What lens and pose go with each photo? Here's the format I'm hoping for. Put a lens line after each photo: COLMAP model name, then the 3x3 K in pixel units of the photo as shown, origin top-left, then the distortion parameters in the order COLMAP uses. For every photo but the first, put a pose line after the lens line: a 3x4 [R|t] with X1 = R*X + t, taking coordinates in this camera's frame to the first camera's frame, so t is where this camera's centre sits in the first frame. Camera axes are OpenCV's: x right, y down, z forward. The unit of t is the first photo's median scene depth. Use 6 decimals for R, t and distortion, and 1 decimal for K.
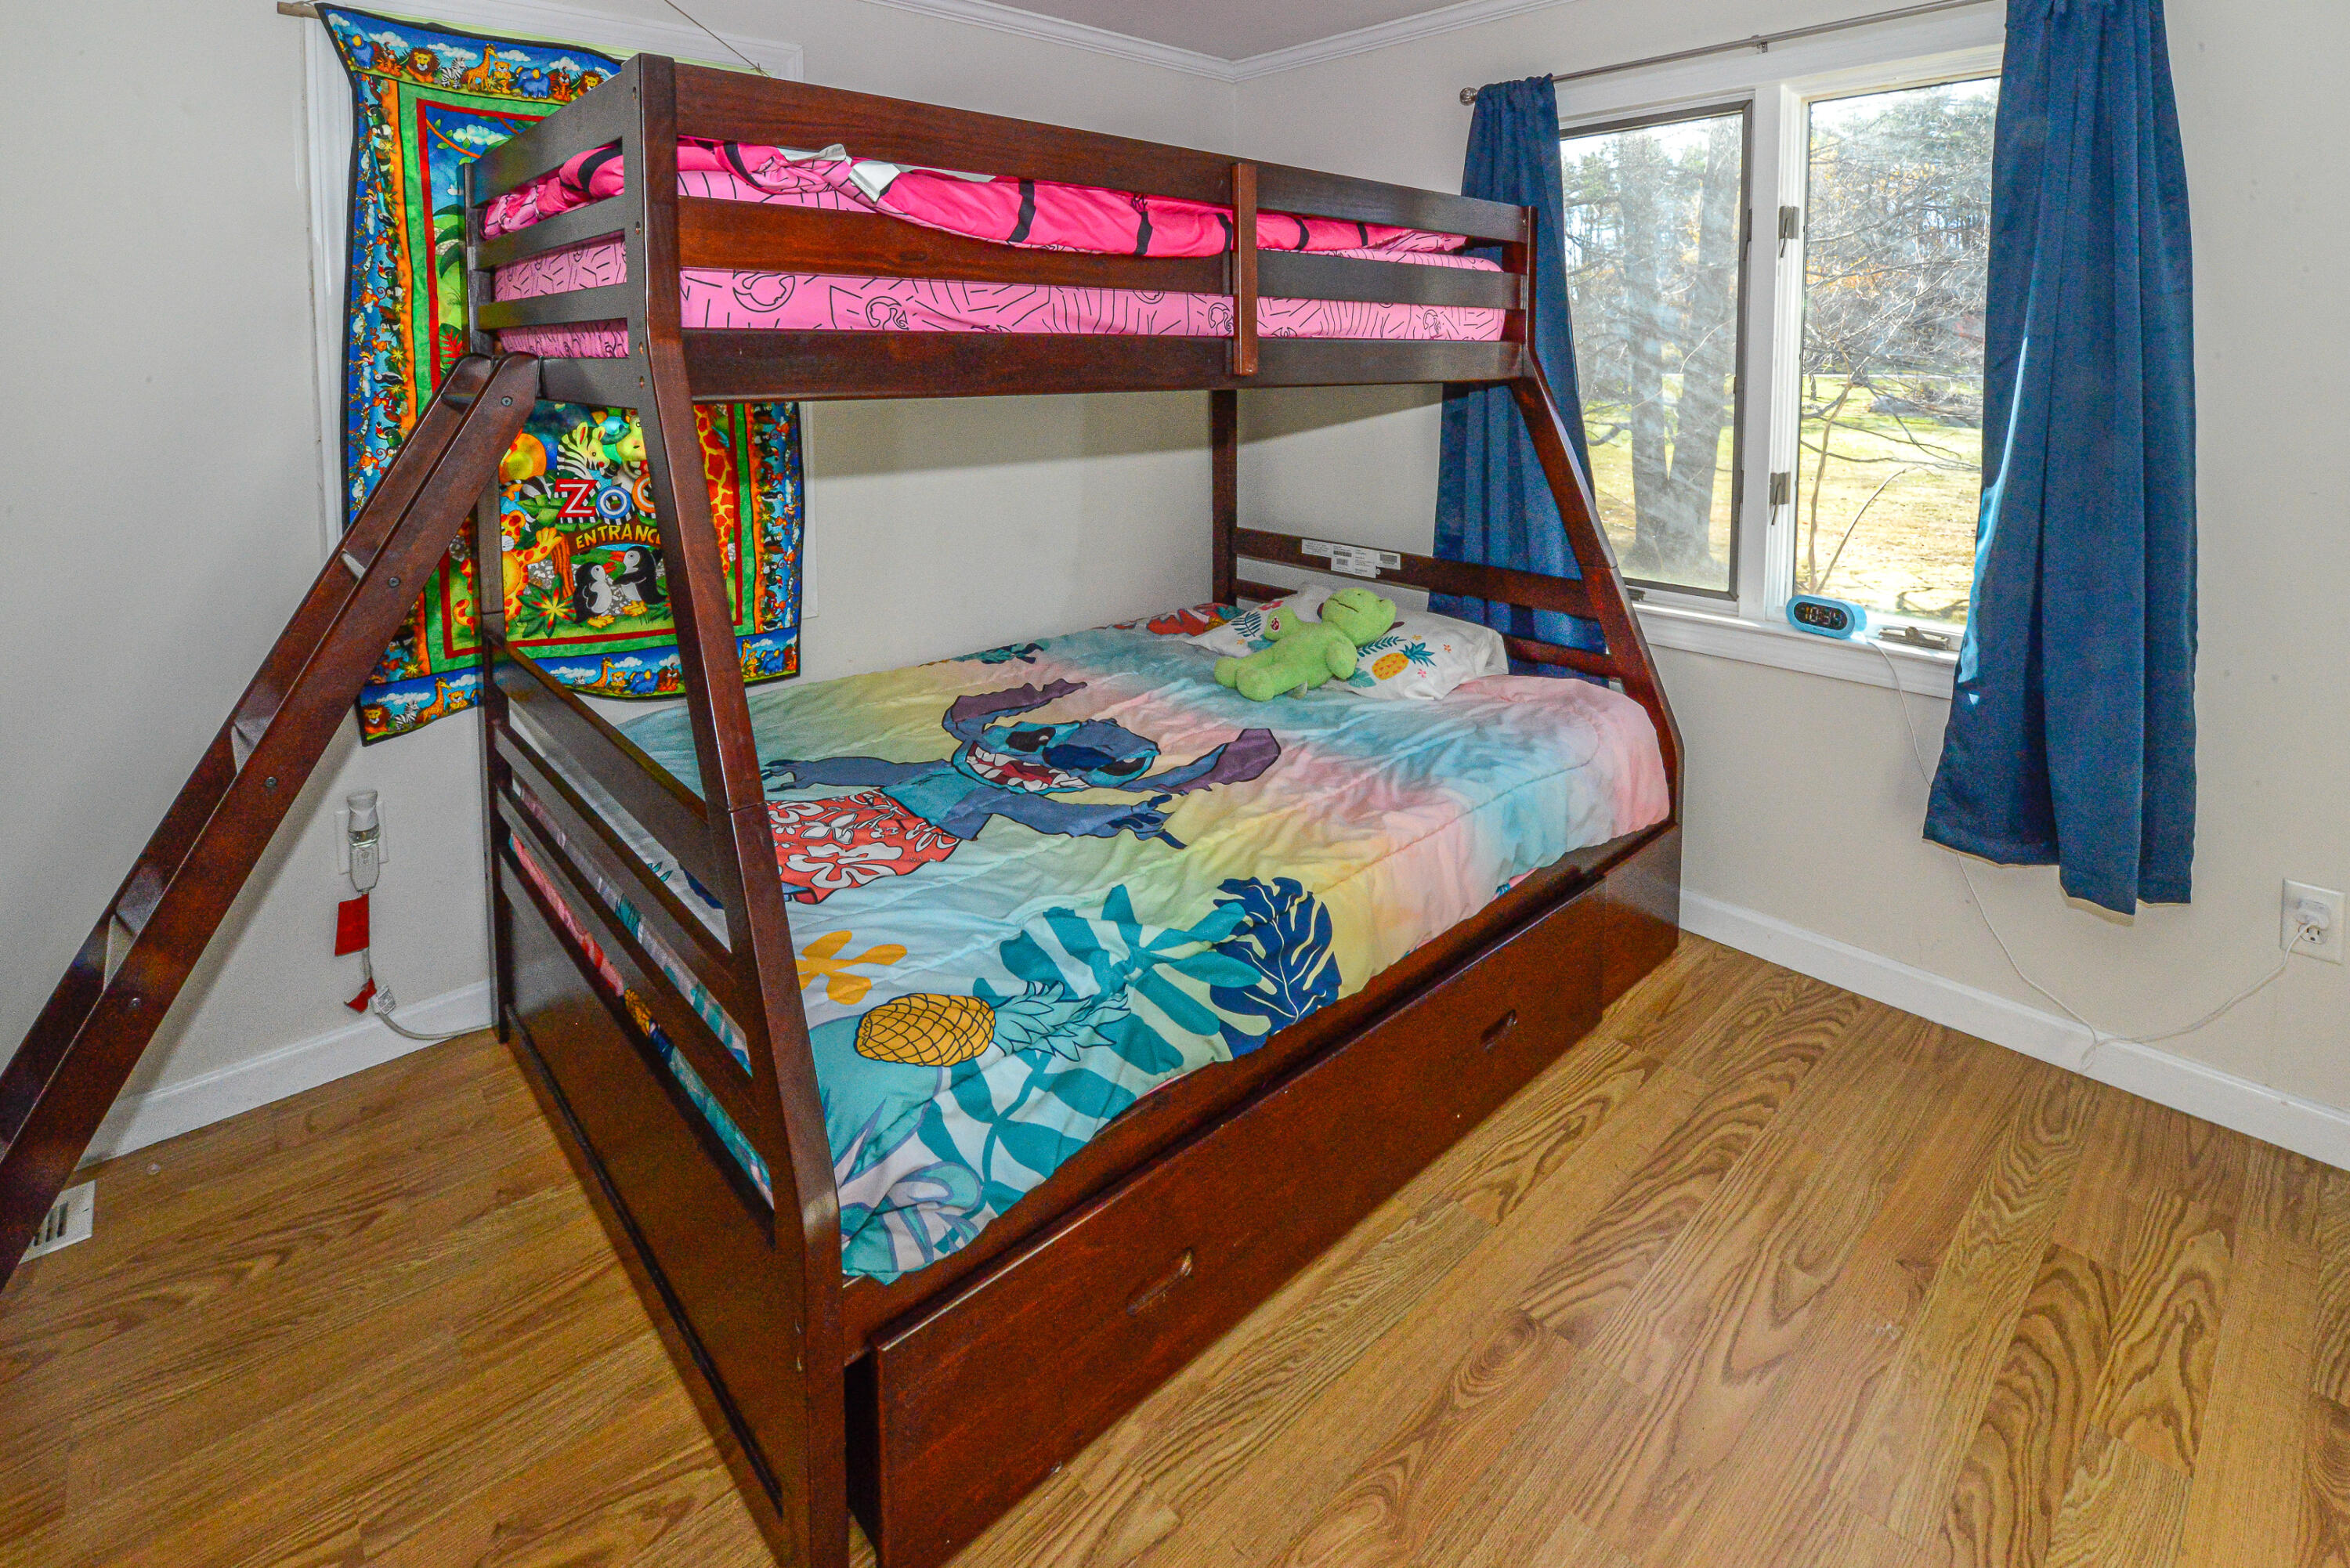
lens RADIAL K [[1040.9, 0, 1249.9], [0, 1040.9, 784.3], [0, 0, 1]] dist [-0.002575, -0.000394]
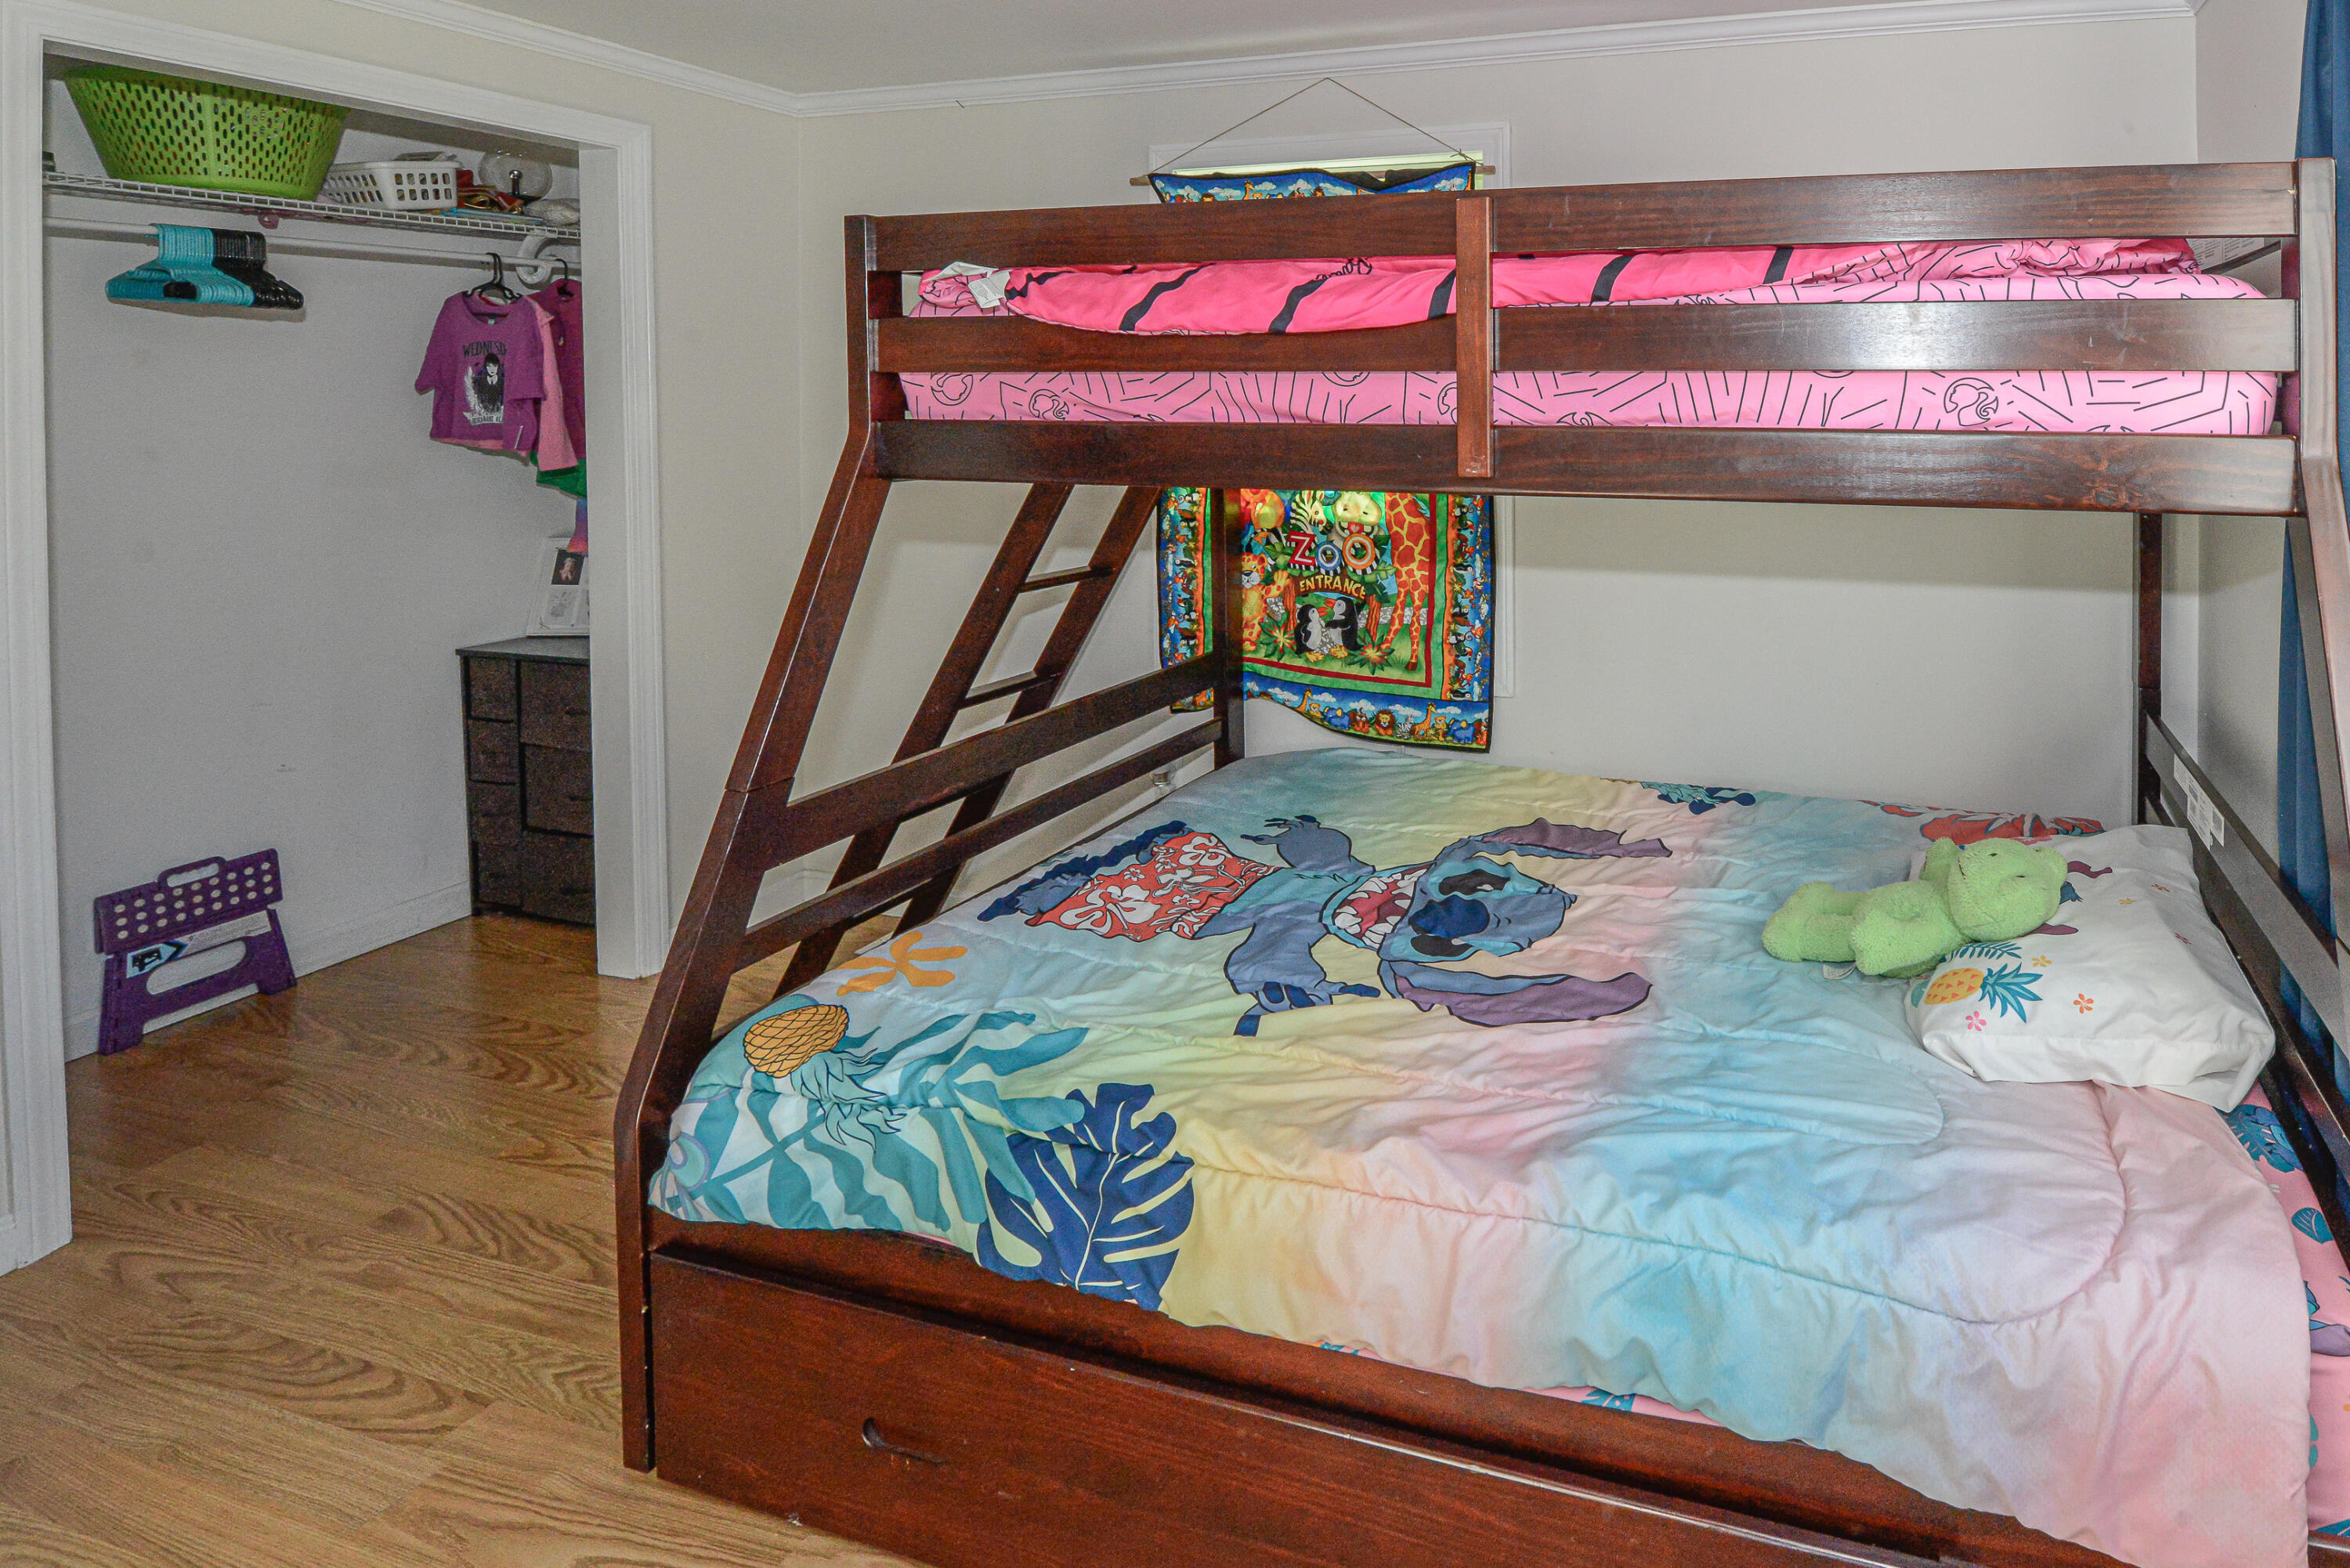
lens RADIAL K [[1109.0, 0, 1175.2], [0, 1109.0, 757.3], [0, 0, 1]] dist [0.000368, -0.000015]
pose [[0.490280, 0.260764, -0.831641, 0.361382], [-0.336837, 0.936744, 0.095142, -0.132939], [0.803844, 0.233482, 0.547102, 0.283551]]
